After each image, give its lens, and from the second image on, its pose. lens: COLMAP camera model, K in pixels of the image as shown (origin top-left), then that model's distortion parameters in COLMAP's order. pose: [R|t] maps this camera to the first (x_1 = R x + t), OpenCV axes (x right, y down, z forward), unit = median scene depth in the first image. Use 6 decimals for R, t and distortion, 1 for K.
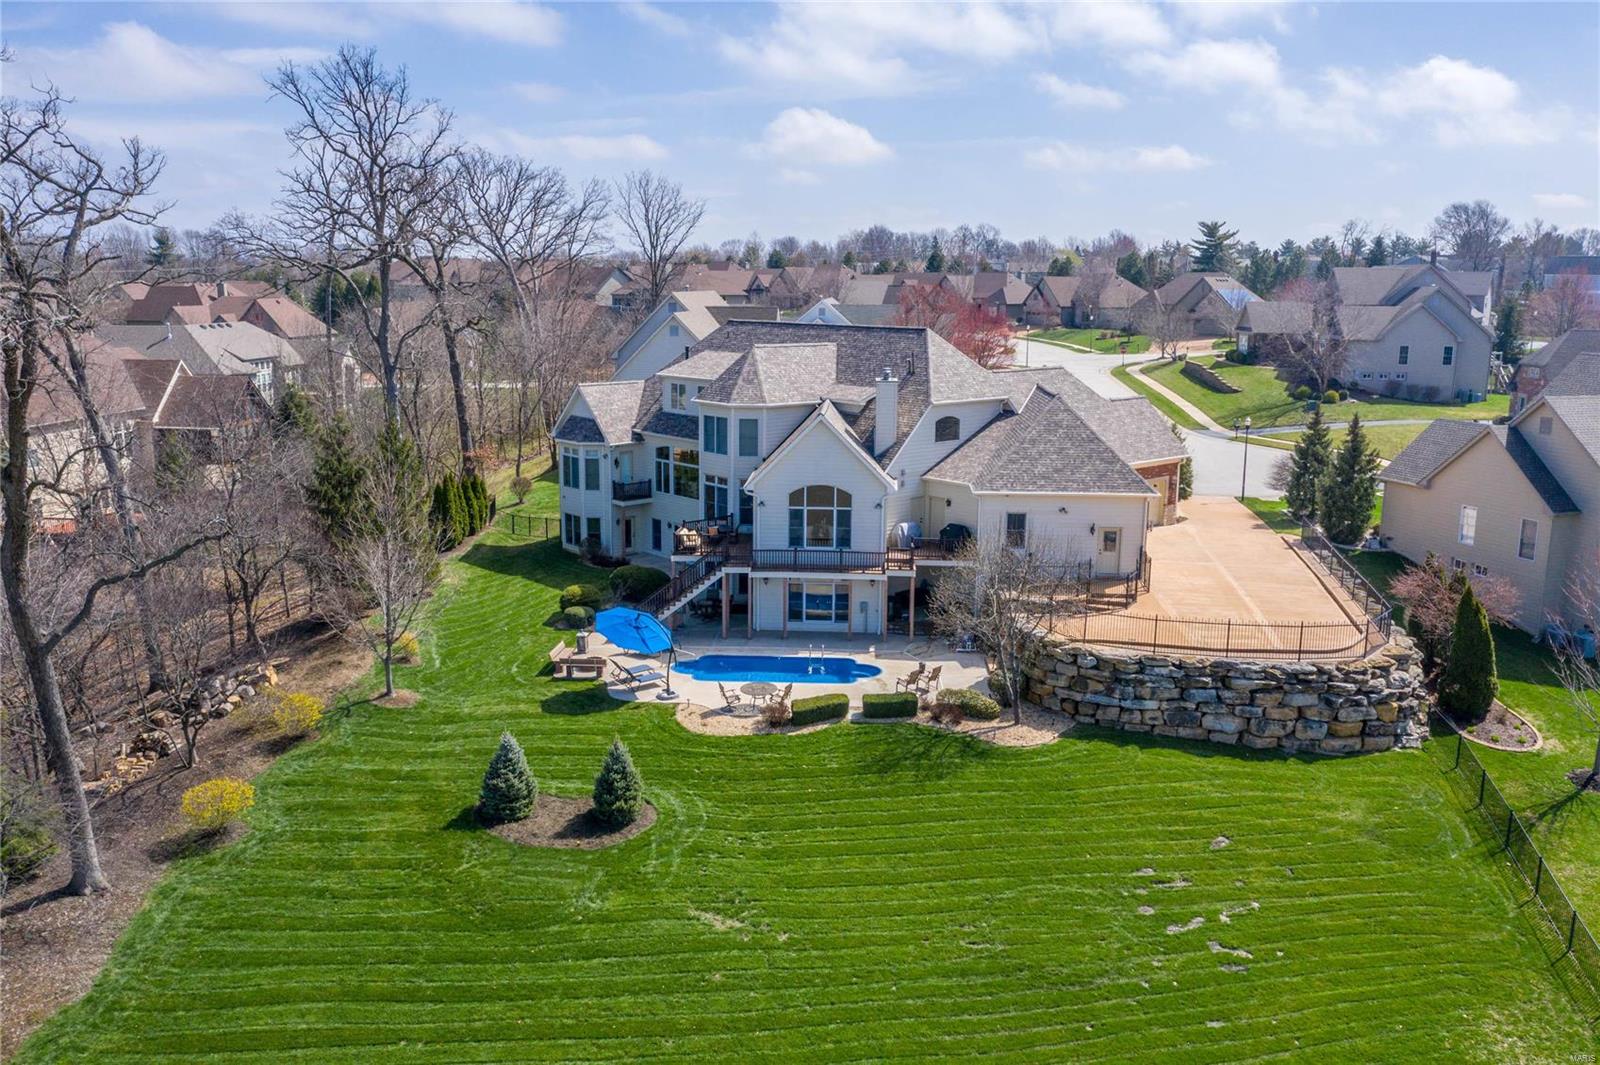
lens RADIAL K [[1259.0, 0, 800.0], [0, 1259.0, 532.5], [0, 0, 1]] dist [-0.012875, -0.001118]
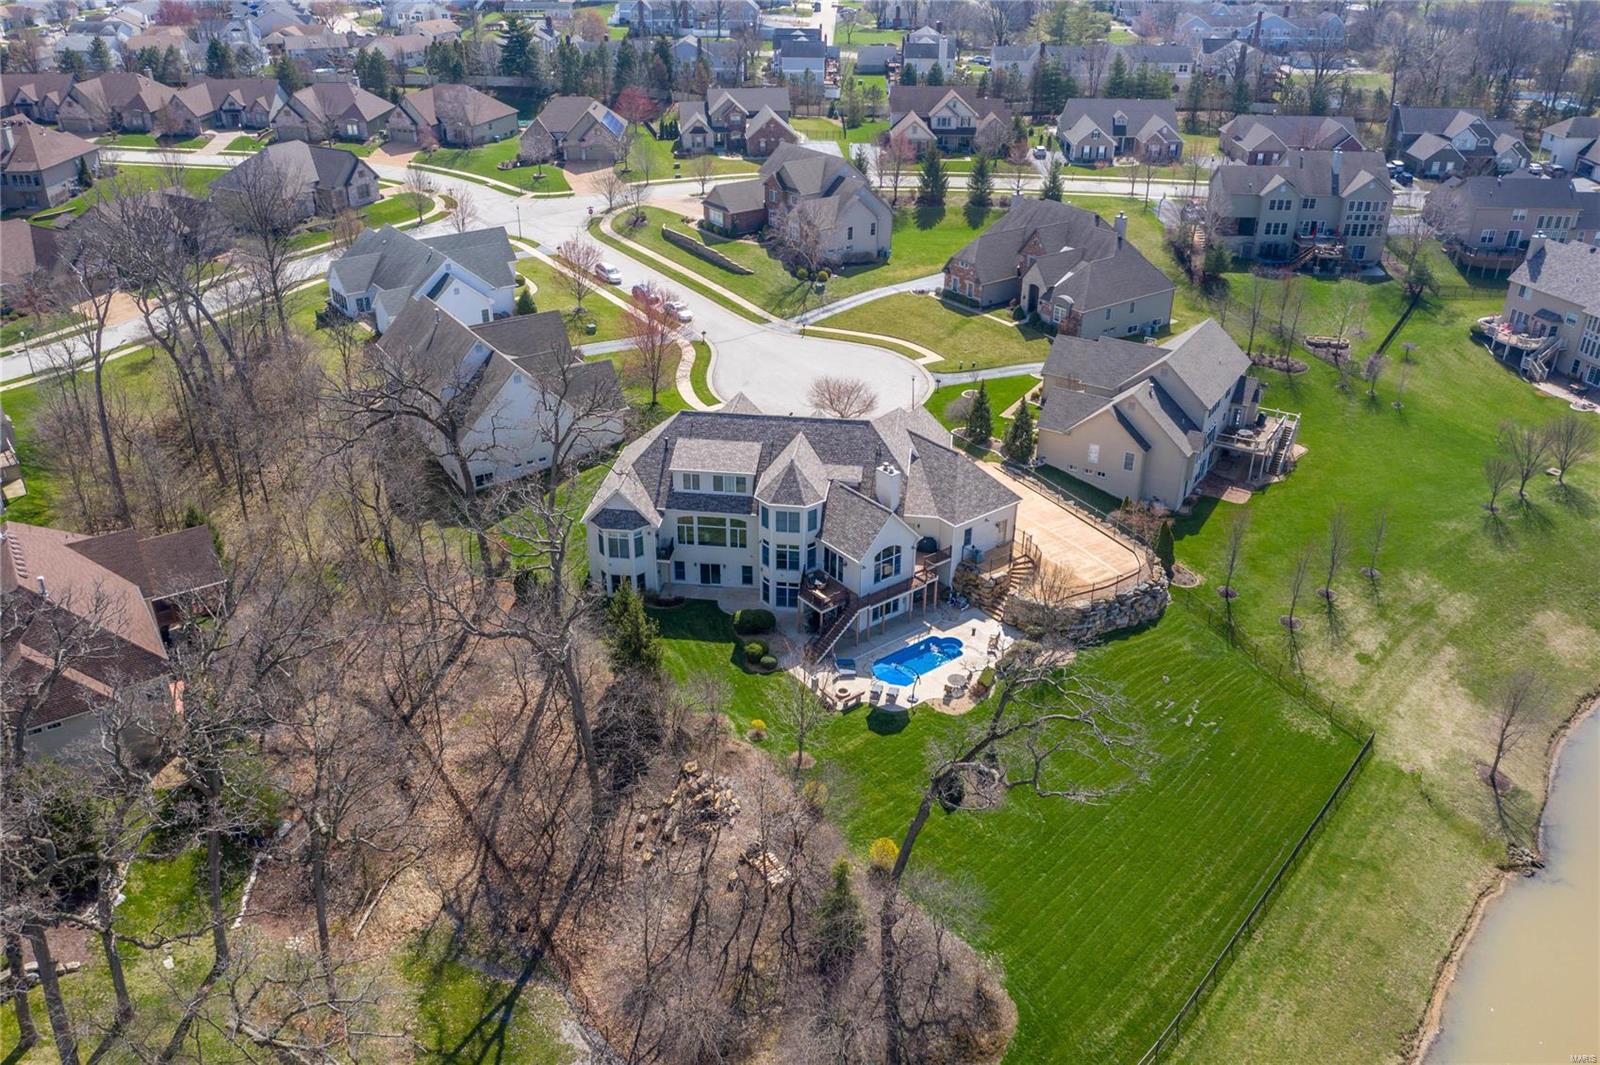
lens RADIAL K [[1259.0, 0, 800.0], [0, 1259.0, 532.5], [0, 0, 1]] dist [-0.012875, -0.001118]
pose [[0.753909, -0.309235, 0.579650, -1.079749], [0.128196, 0.934581, 0.331850, -0.650283], [-0.644350, -0.175876, 0.744232, -0.220354]]
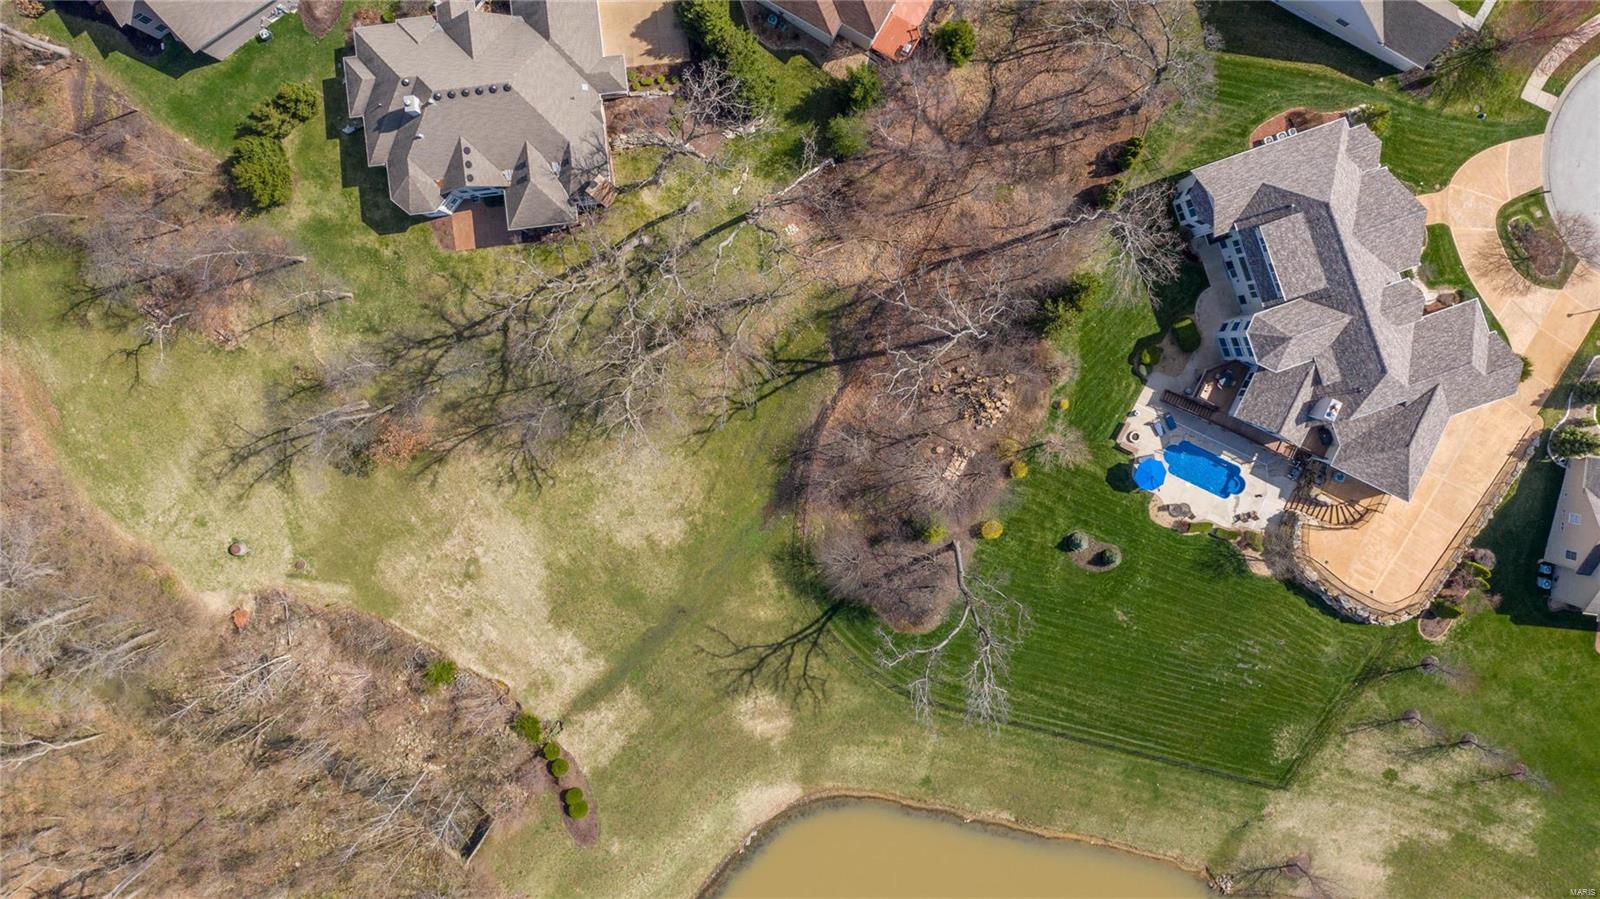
lens RADIAL K [[1262.0, 0, 794.6], [0, 1262.0, 357.8], [0, 0, 1]] dist [-0.013777, -0.003166]
pose [[0.922217, 0.386278, -0.017443, -0.714671], [-0.058274, 0.183439, 0.981302, -2.051990], [0.382255, -0.903958, 0.191680, 0.401815]]
